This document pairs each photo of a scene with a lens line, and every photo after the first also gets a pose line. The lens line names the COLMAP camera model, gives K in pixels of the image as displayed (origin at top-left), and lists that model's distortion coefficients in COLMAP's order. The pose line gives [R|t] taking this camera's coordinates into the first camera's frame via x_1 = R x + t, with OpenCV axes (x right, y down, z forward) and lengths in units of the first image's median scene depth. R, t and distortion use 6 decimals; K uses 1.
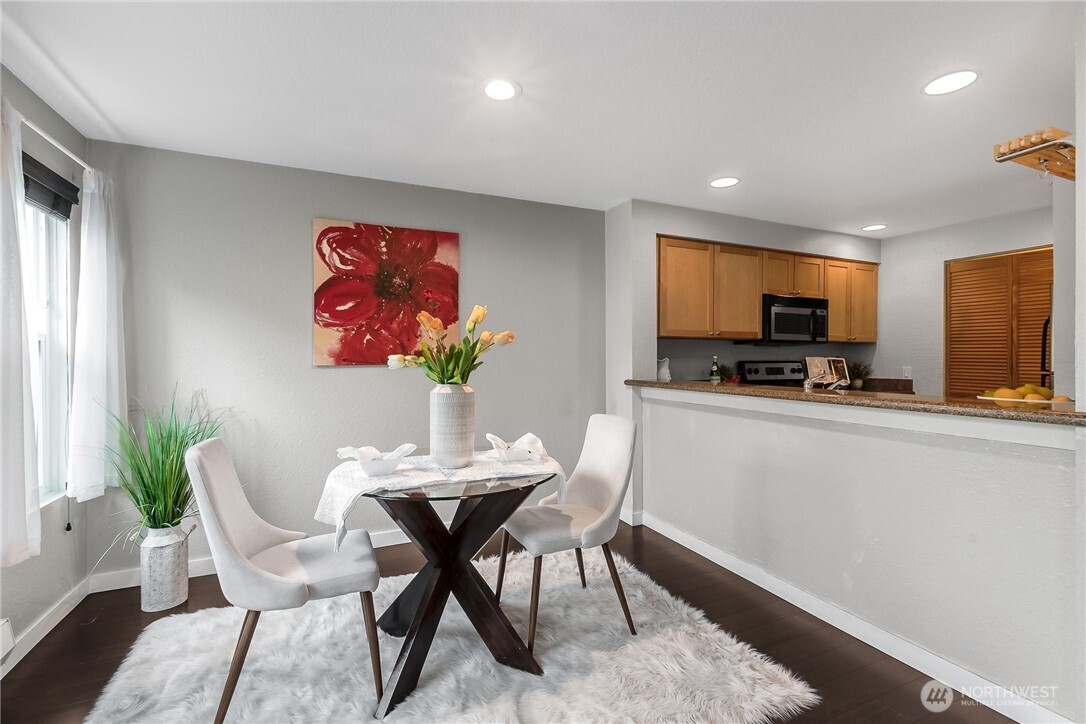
lens RADIAL K [[487.6, 0, 547.2], [0, 487.6, 358.9], [0, 0, 1]] dist [-0.022366, -0.000349]
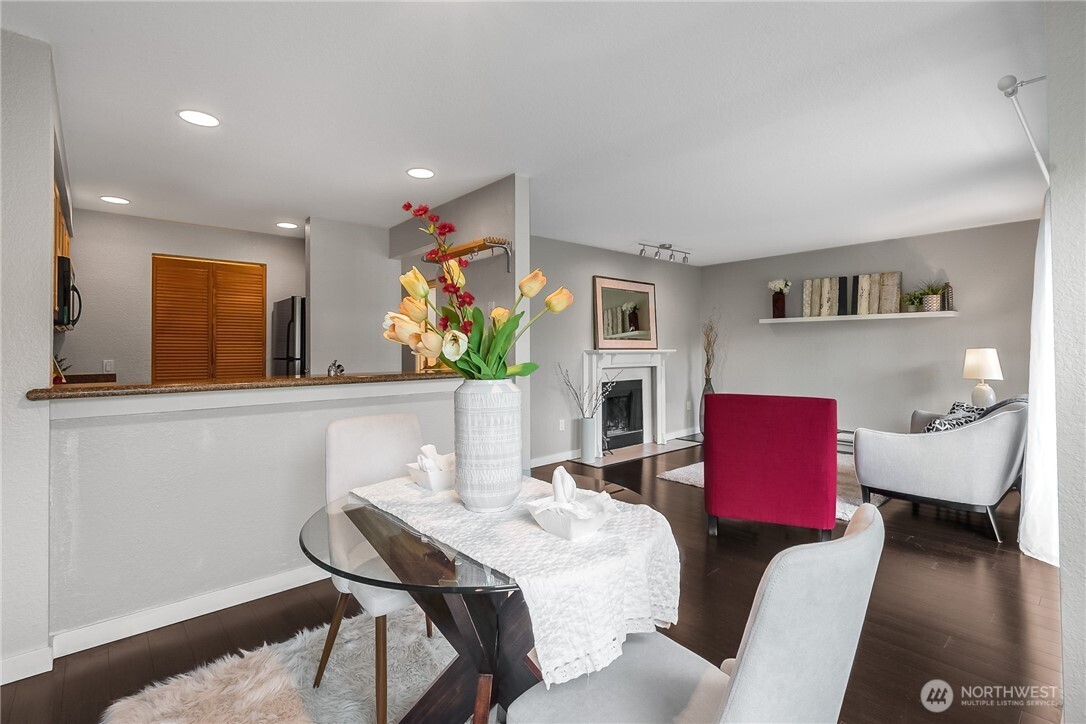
lens RADIAL K [[502.9, 0, 529.0], [0, 502.9, 346.3], [0, 0, 1]] dist [0.001116, -0.000226]
pose [[-0.289237, 0.005134, 0.957244, -0.472256], [0.009114, 0.999955, -0.002609, 0.001398], [-0.957214, 0.007970, -0.289271, 0.619519]]
